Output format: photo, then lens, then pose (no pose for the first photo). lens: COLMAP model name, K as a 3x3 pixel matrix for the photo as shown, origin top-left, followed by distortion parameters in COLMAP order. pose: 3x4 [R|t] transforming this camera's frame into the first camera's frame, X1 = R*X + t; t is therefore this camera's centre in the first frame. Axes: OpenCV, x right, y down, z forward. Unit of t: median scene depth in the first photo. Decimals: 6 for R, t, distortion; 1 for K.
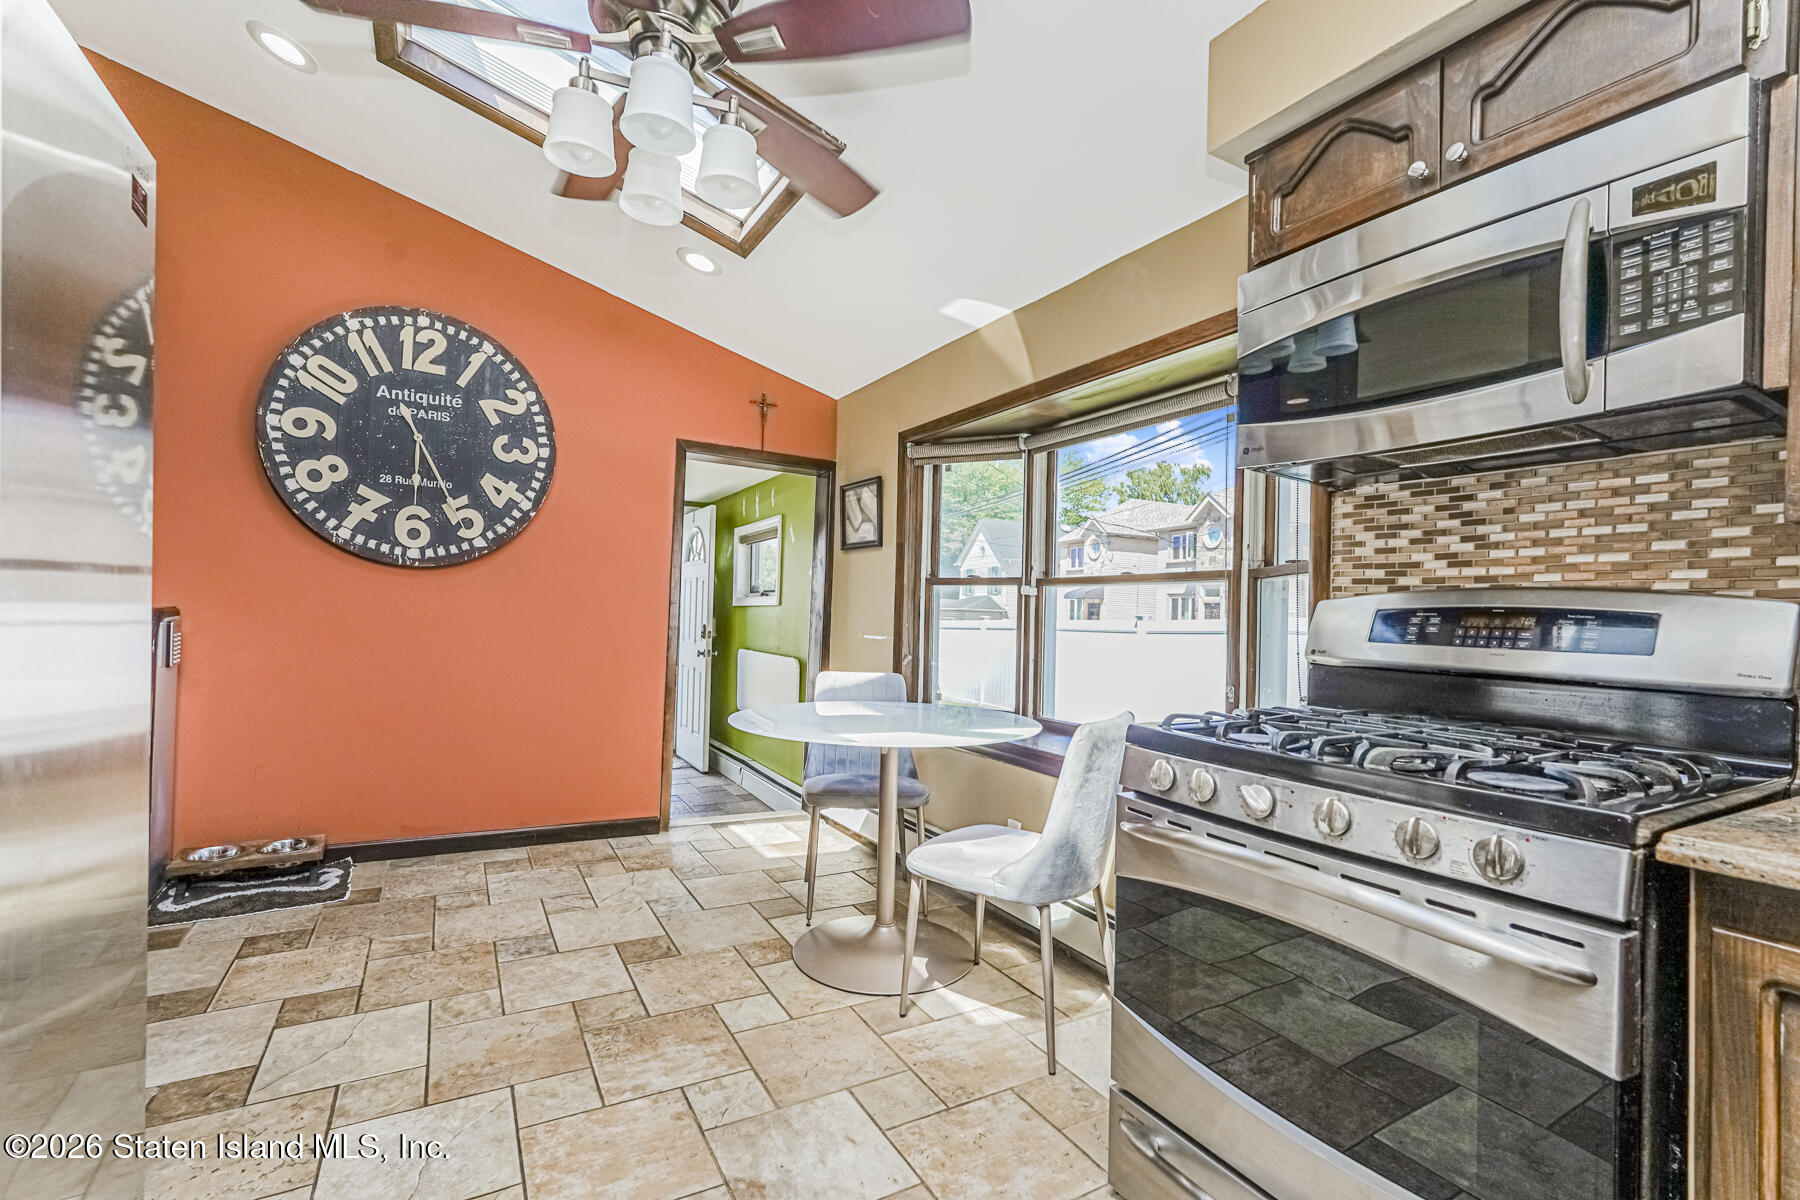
lens RADIAL K [[794.6, 0, 905.0], [0, 794.6, 606.4], [0, 0, 1]] dist [-0.003051, 0.001523]
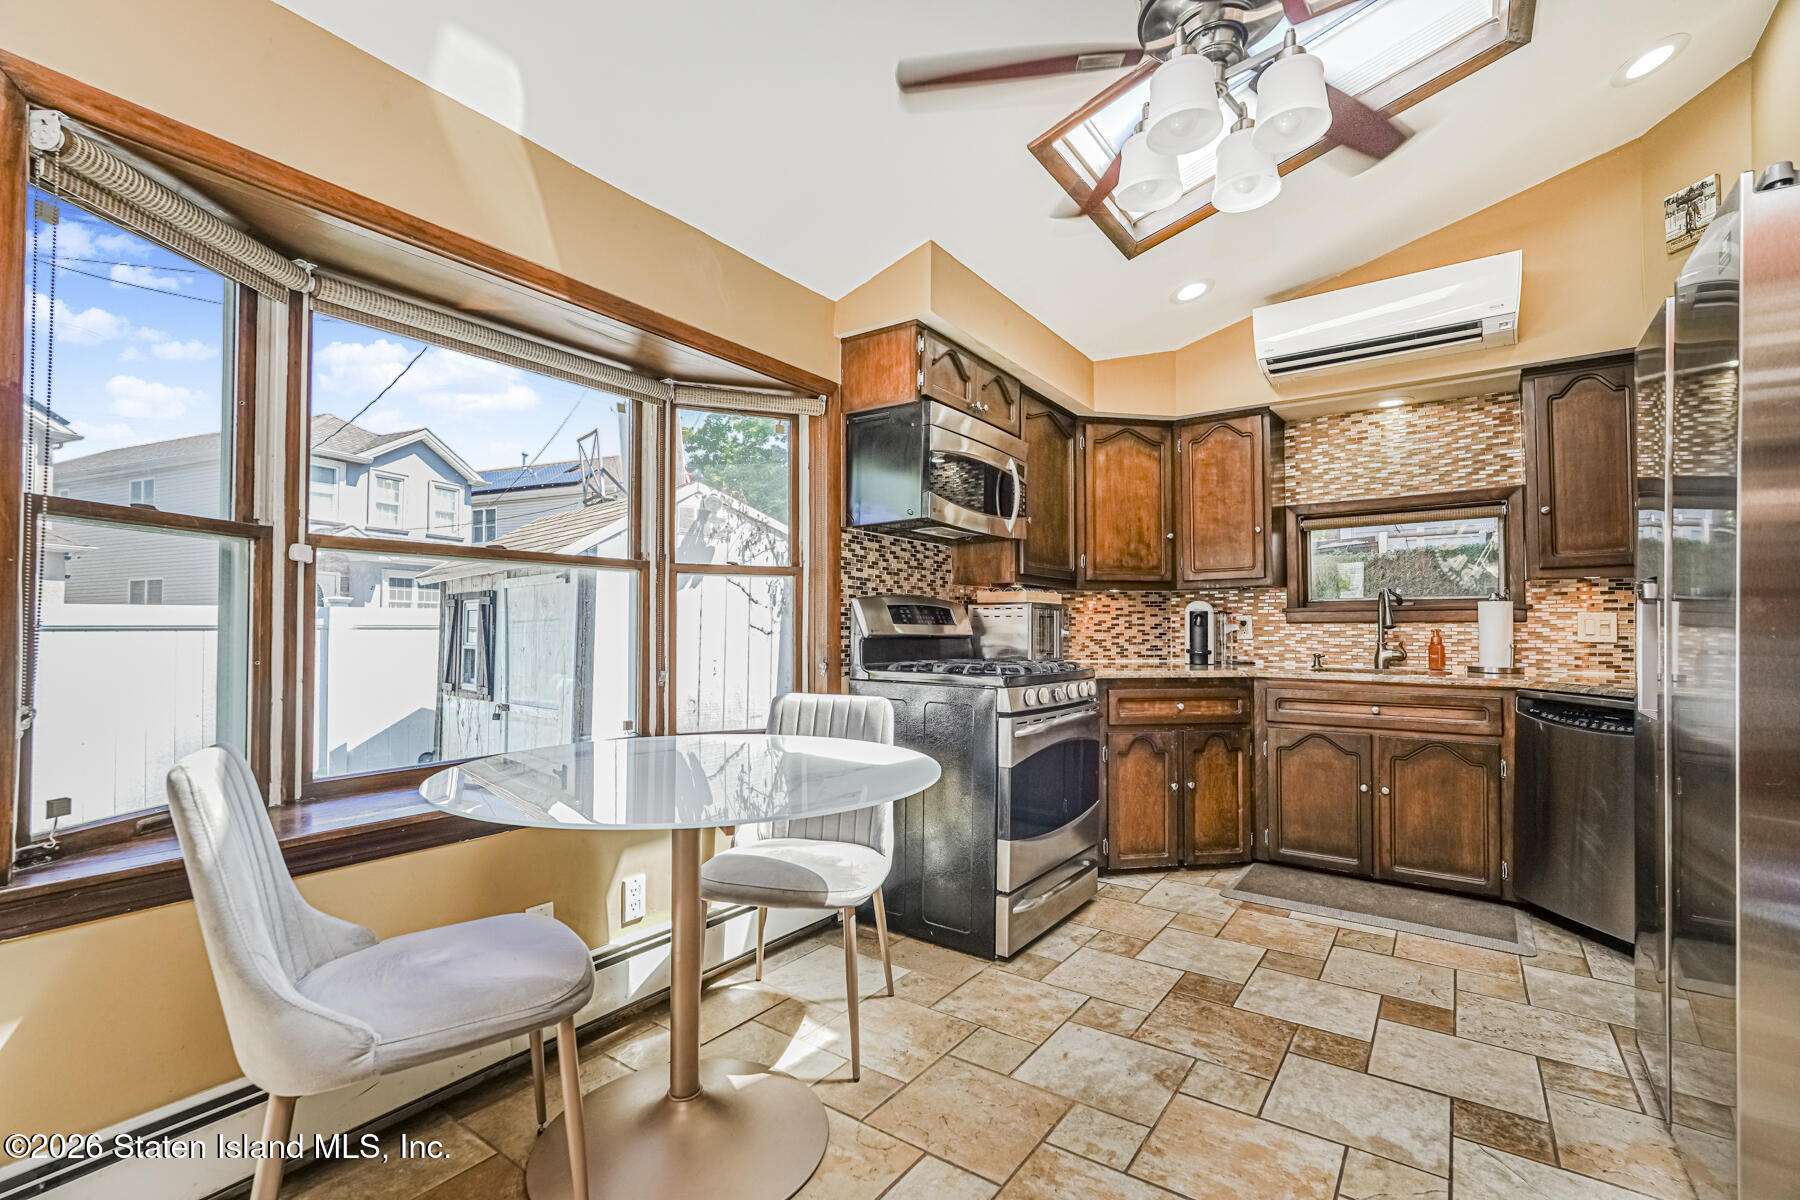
lens RADIAL K [[794.6, 0, 905.0], [0, 794.6, 606.4], [0, 0, 1]] dist [-0.003051, 0.001523]
pose [[-0.423328, 0.001221, 0.905976, -0.885639], [-0.022476, 0.999677, -0.011850, 0.023496], [-0.905698, -0.025379, -0.423163, 1.484155]]
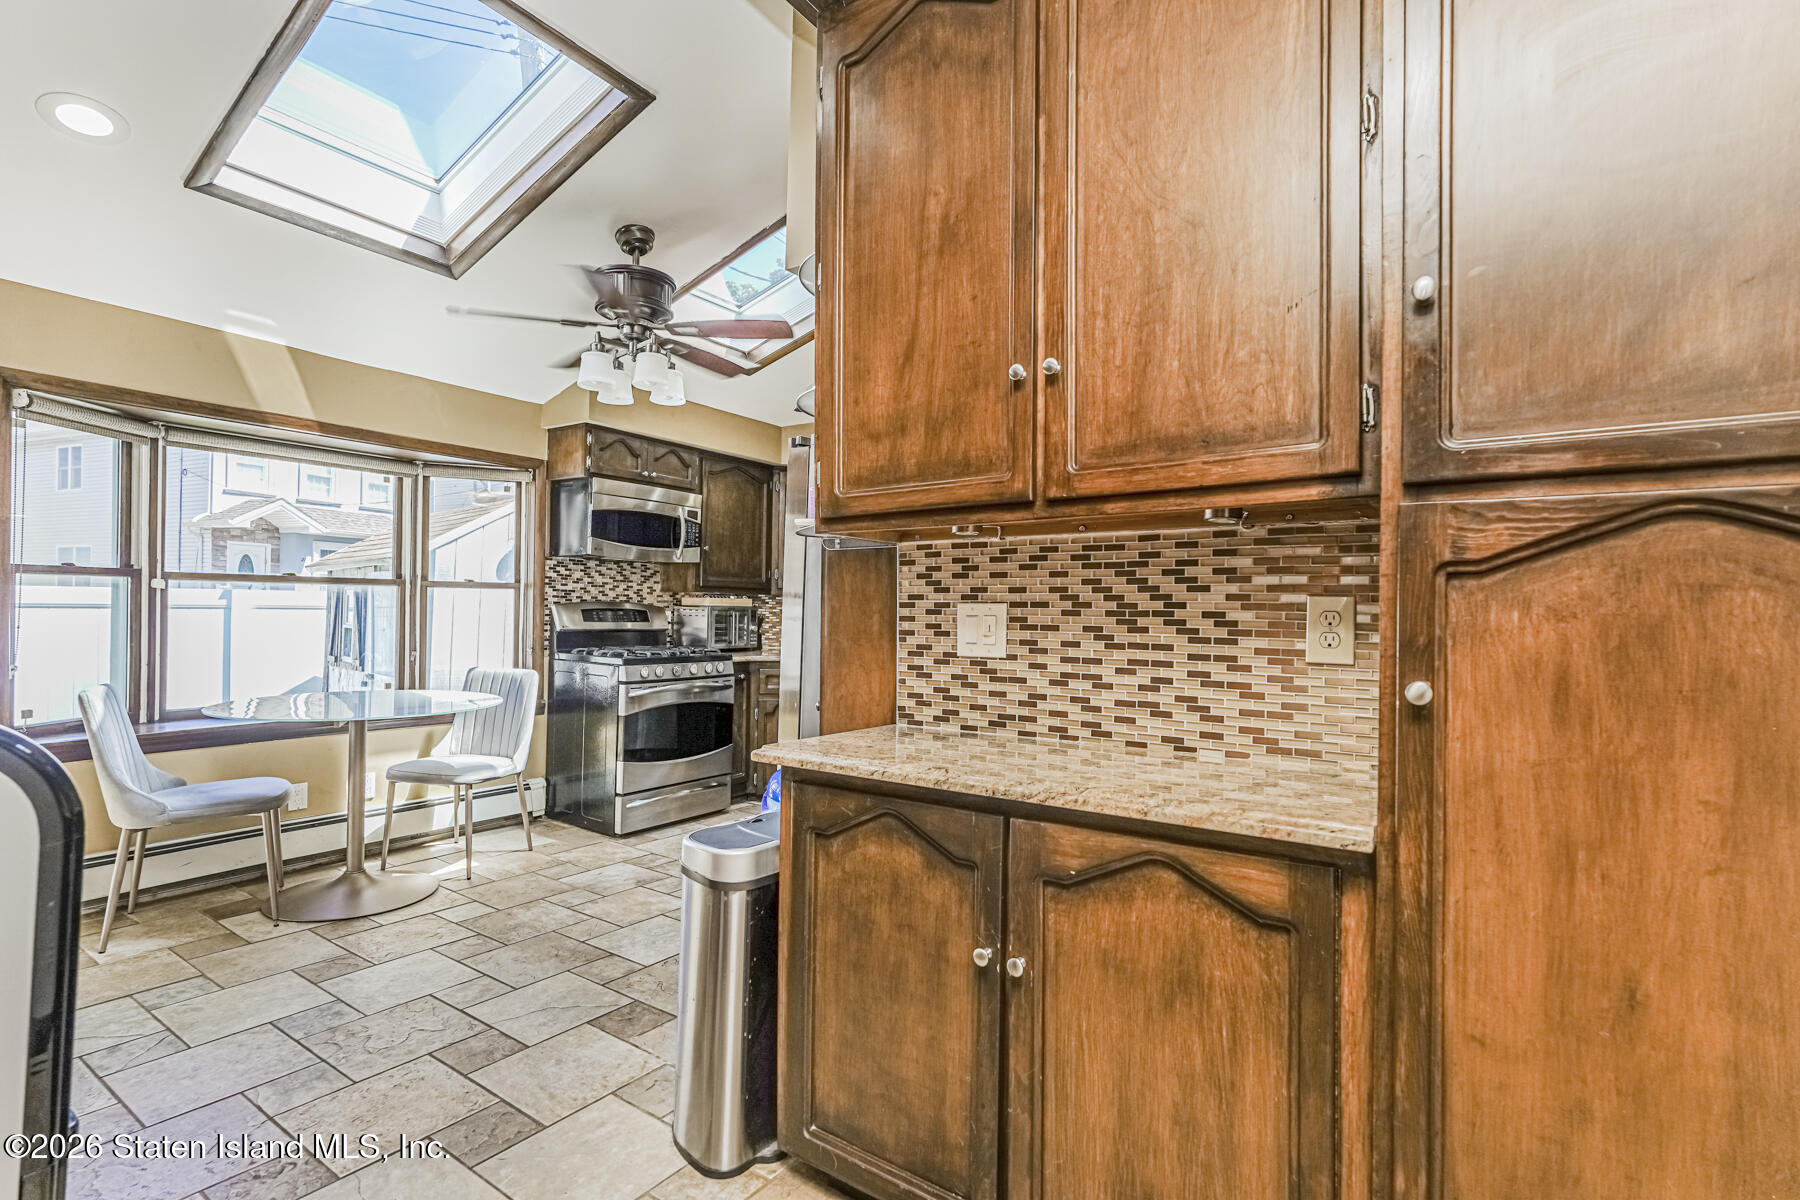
lens RADIAL K [[842.4, 0, 887.0], [0, 842.4, 603.7], [0, 0, 1]] dist [0.013056, 0.000446]
pose [[-0.421108, -0.029028, 0.906546, -2.029058], [-0.040208, 0.999103, 0.013314, -0.078631], [-0.906119, -0.030843, -0.421897, 1.092511]]
